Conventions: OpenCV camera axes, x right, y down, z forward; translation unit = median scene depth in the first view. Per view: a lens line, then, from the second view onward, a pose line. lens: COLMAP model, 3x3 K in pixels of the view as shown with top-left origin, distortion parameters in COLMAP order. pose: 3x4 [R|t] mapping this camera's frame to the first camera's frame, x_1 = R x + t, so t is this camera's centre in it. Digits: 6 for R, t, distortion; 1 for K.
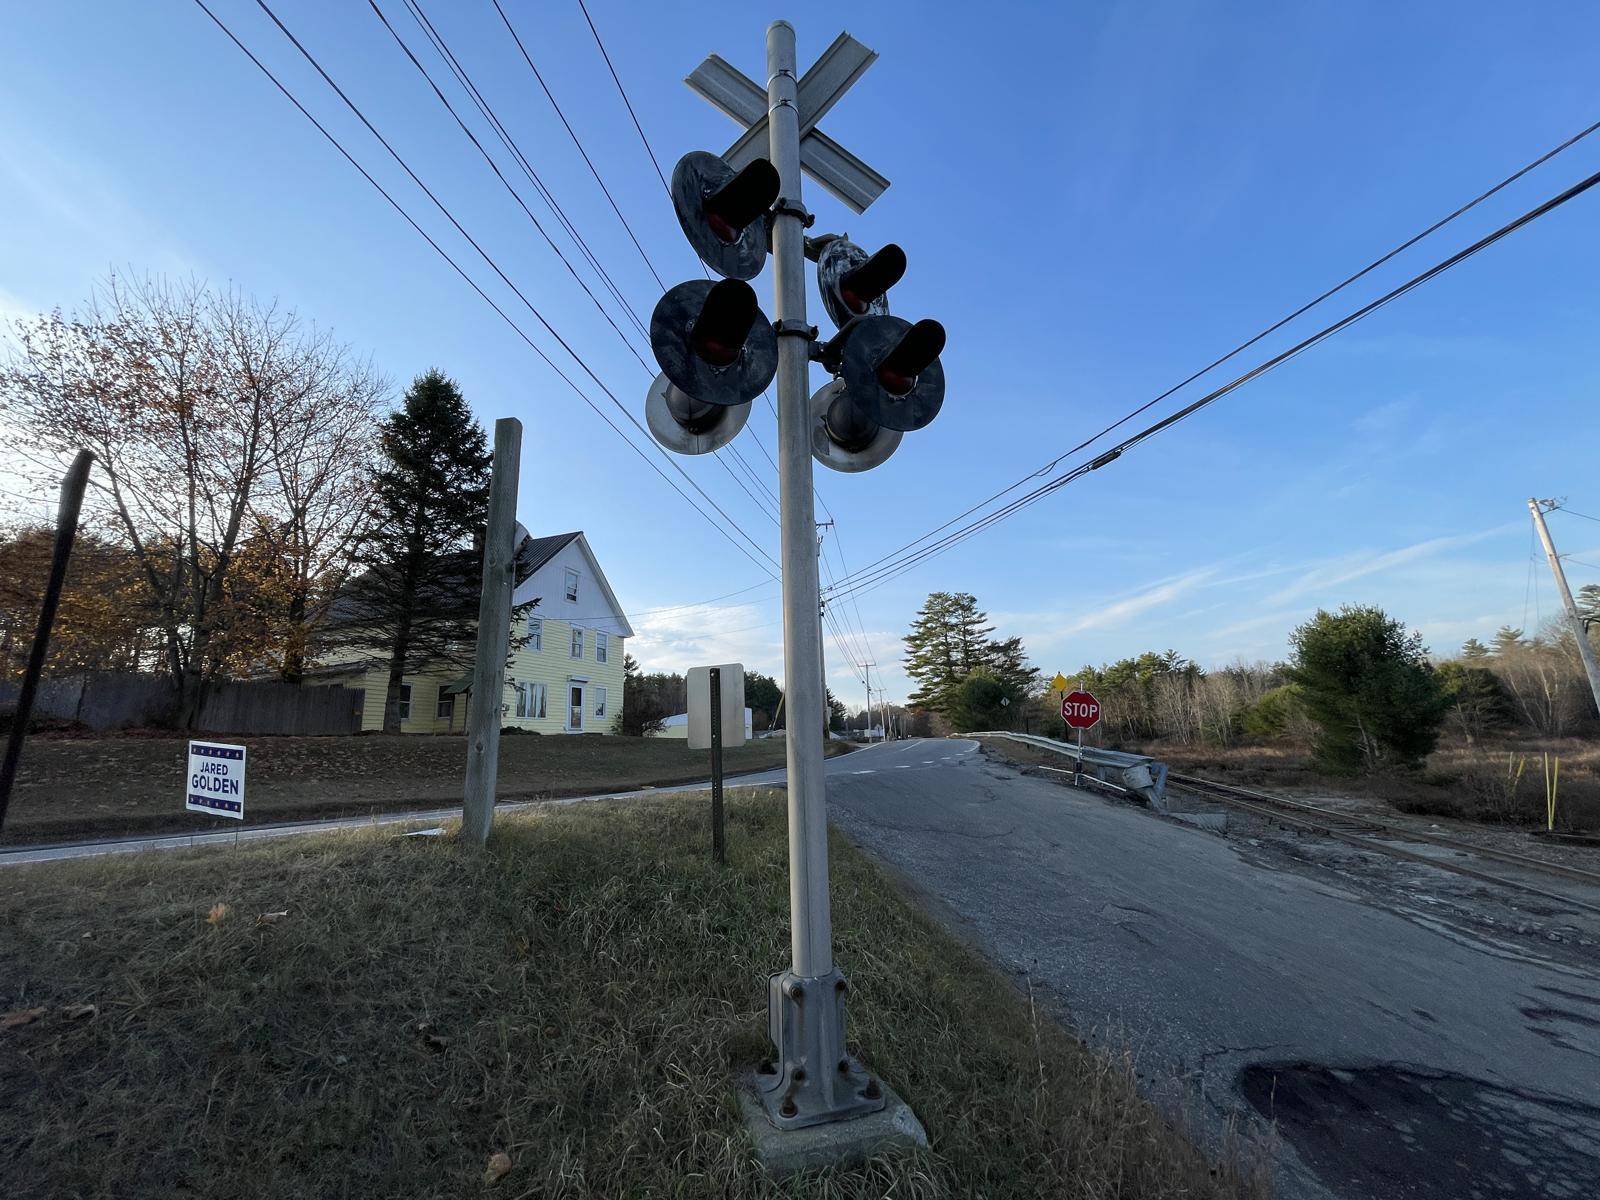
lens RADIAL K [[644.2, 0, 795.0], [0, 644.2, 597.0], [0, 0, 1]] dist [-0.003786, -0.000216]
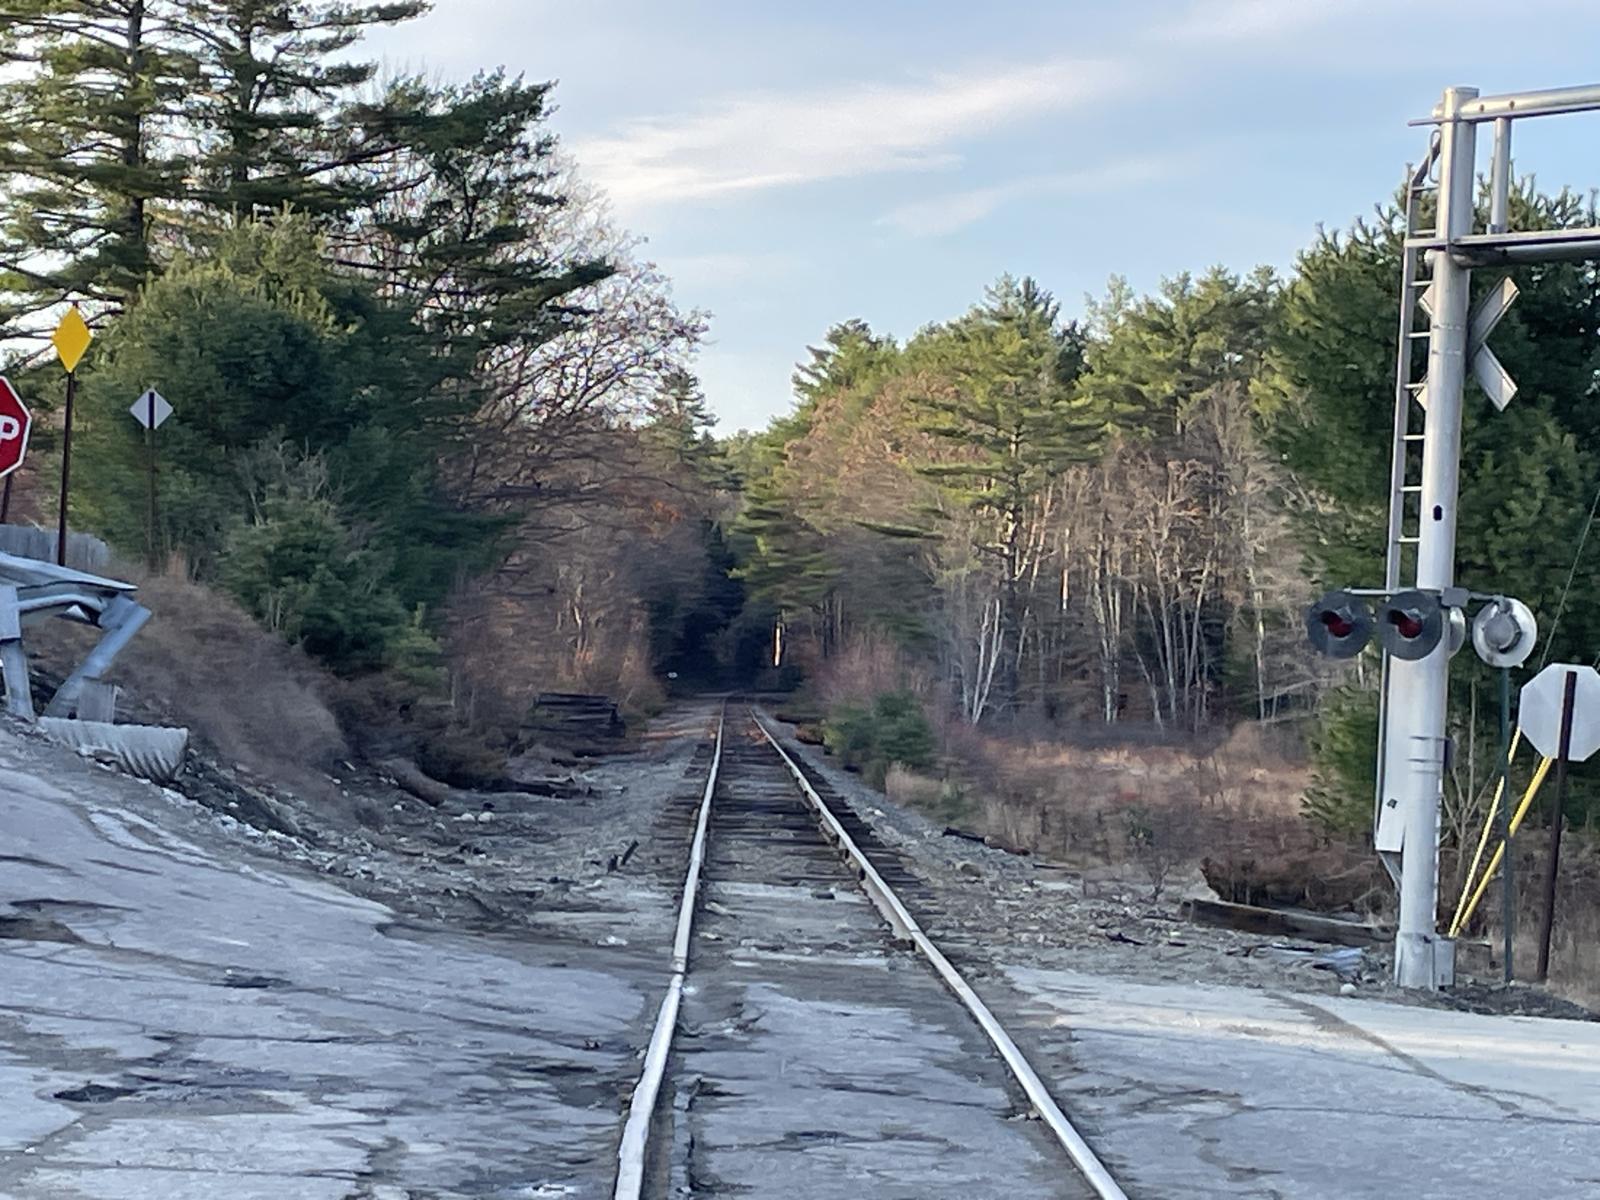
lens RADIAL K [[4355.6, 0, 800.0], [0, 4355.6, 600.0], [0, 0, 1]] dist [-0.015315, 1.358754]
pose [[0.932478, 0.091840, 0.349358, 0.009427], [-0.163340, 0.969820, 0.181024, -0.027141], [-0.322189, -0.225865, 0.919336, -0.153376]]
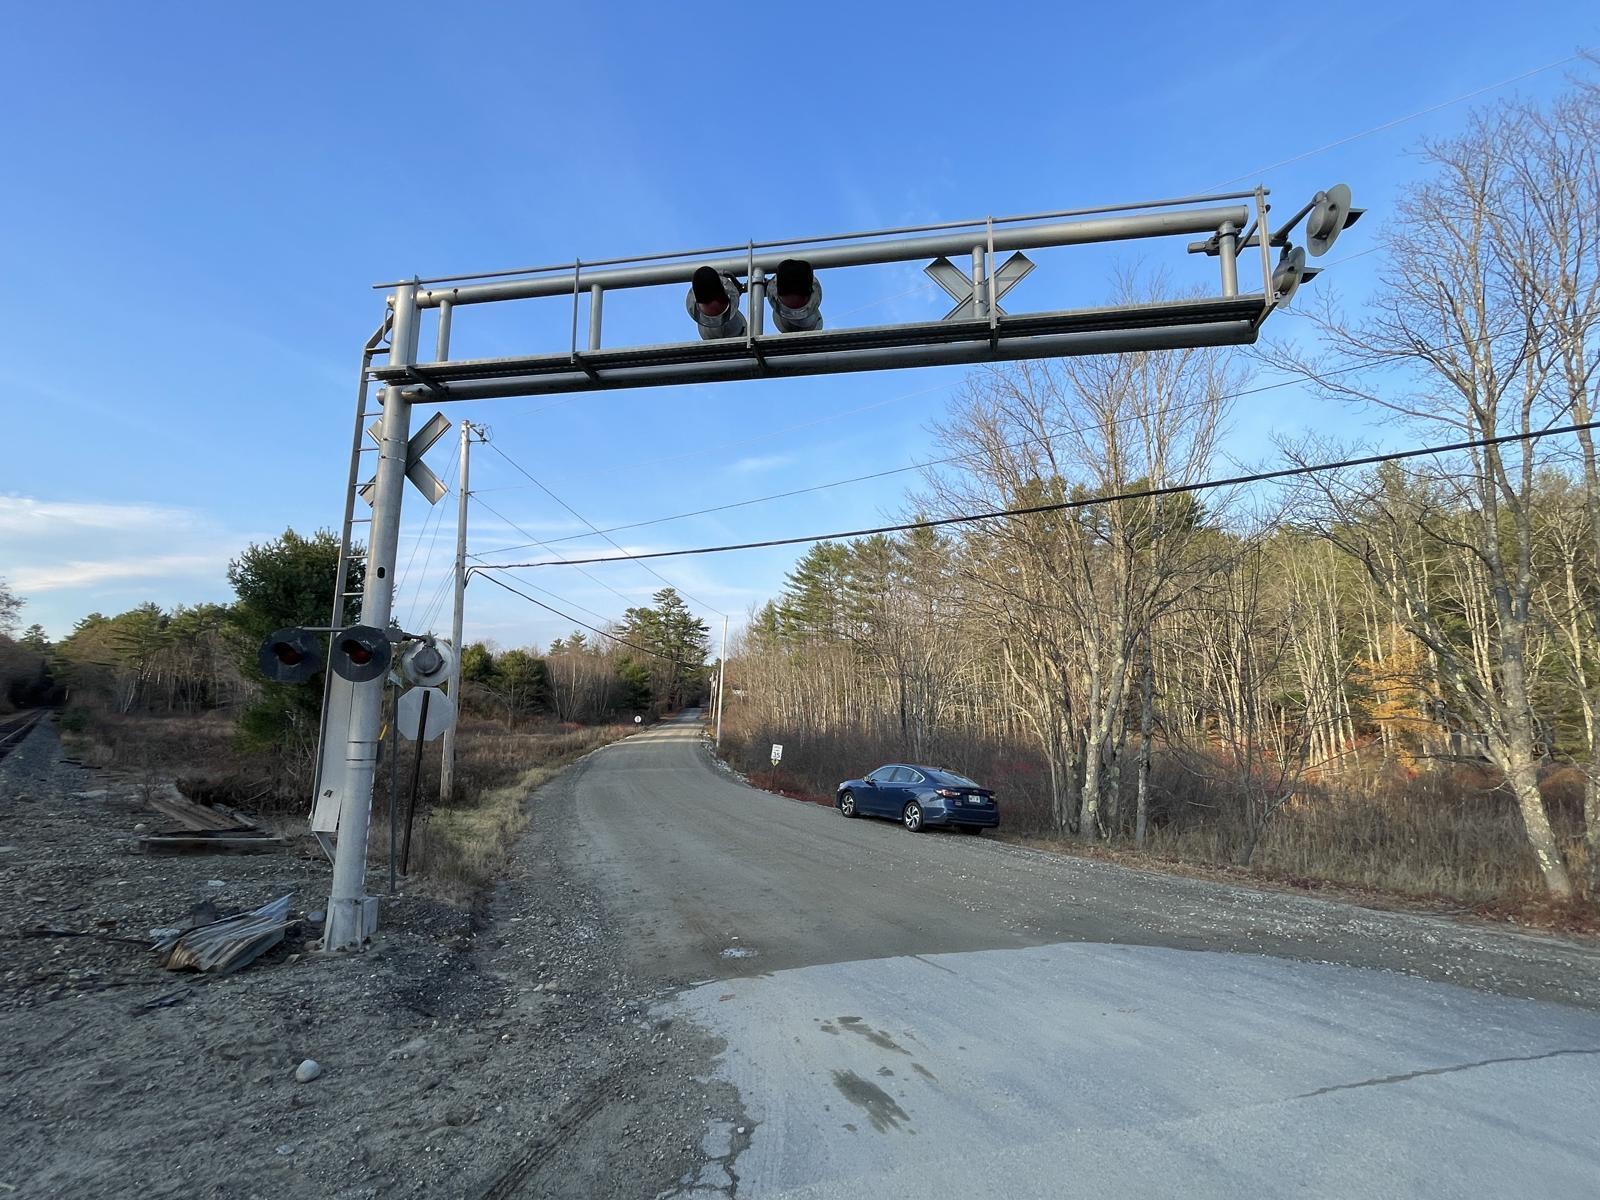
lens RADIAL K [[756.7, 0, 795.1], [0, 756.7, 596.1], [0, 0, 1]] dist [-0.000002, 0.000451]
pose [[0.441763, 0.180634, 0.878759, 0.101125], [-0.232961, 0.969017, -0.082075, 0.009540], [-0.866357, -0.168458, 0.470156, 0.025265]]
